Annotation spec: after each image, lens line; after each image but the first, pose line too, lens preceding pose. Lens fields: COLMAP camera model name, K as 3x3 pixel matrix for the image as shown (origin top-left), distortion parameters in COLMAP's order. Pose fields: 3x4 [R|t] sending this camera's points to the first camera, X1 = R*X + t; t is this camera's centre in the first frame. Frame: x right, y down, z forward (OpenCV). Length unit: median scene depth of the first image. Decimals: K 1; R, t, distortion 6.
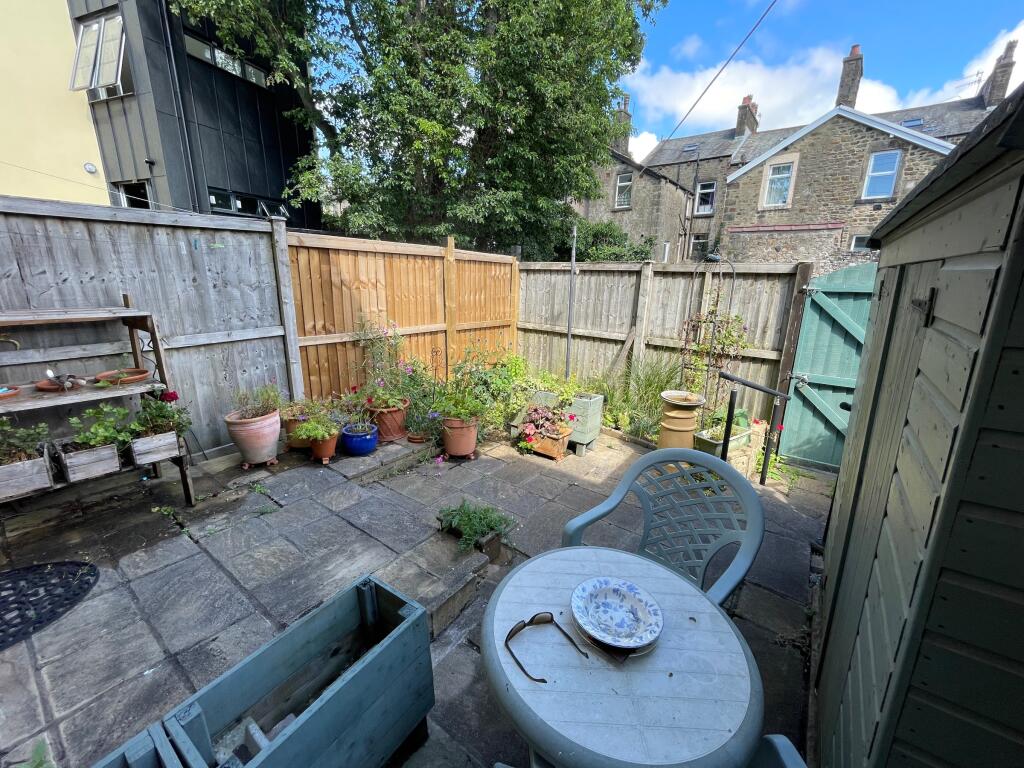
lens RADIAL K [[414.8, 0, 510.8], [0, 414.8, 382.5], [0, 0, 1]] dist [-0.003907, -0.000175]
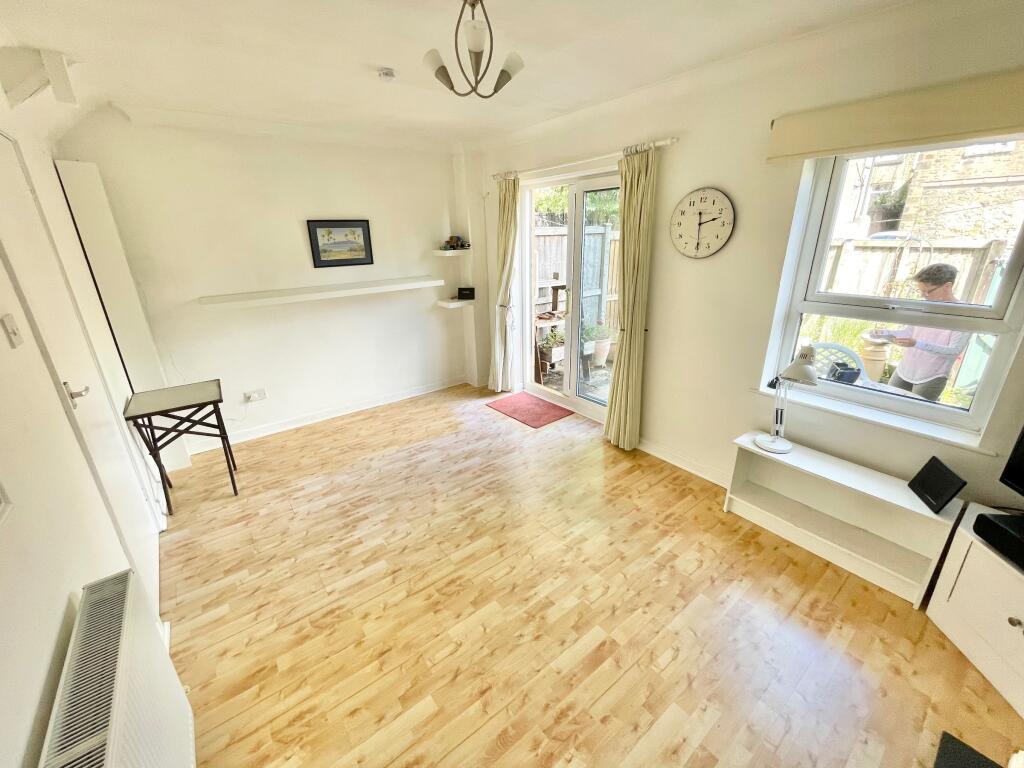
lens RADIAL K [[414.8, 0, 510.8], [0, 414.8, 382.5], [0, 0, 1]] dist [-0.003907, -0.000175]
pose [[0.964661, 0.058486, -0.256923, -0.333830], [-0.035485, 0.995008, 0.093273, 0.073303], [0.261095, -0.080860, 0.961920, -0.556106]]
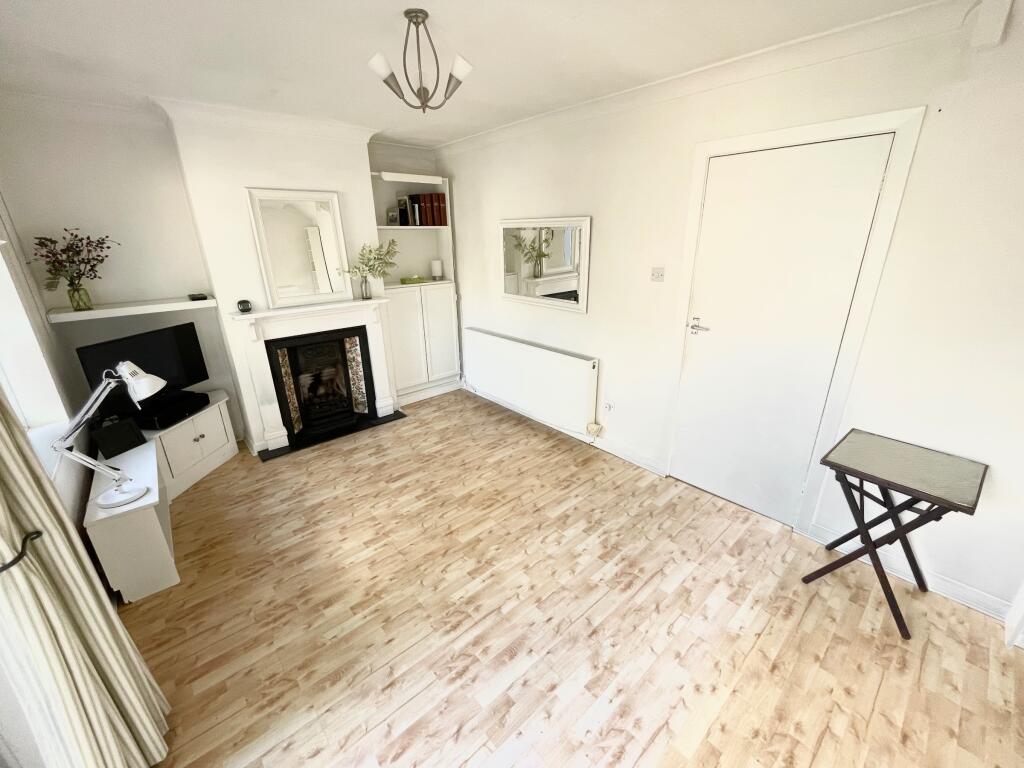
lens RADIAL K [[414.8, 0, 510.8], [0, 414.8, 382.5], [0, 0, 1]] dist [-0.003907, -0.000175]
pose [[-0.979372, -0.066940, 0.190653, -0.613878], [0.053781, 0.823143, 0.565281, -0.129840], [-0.194775, 0.563874, -0.802564, 0.172616]]
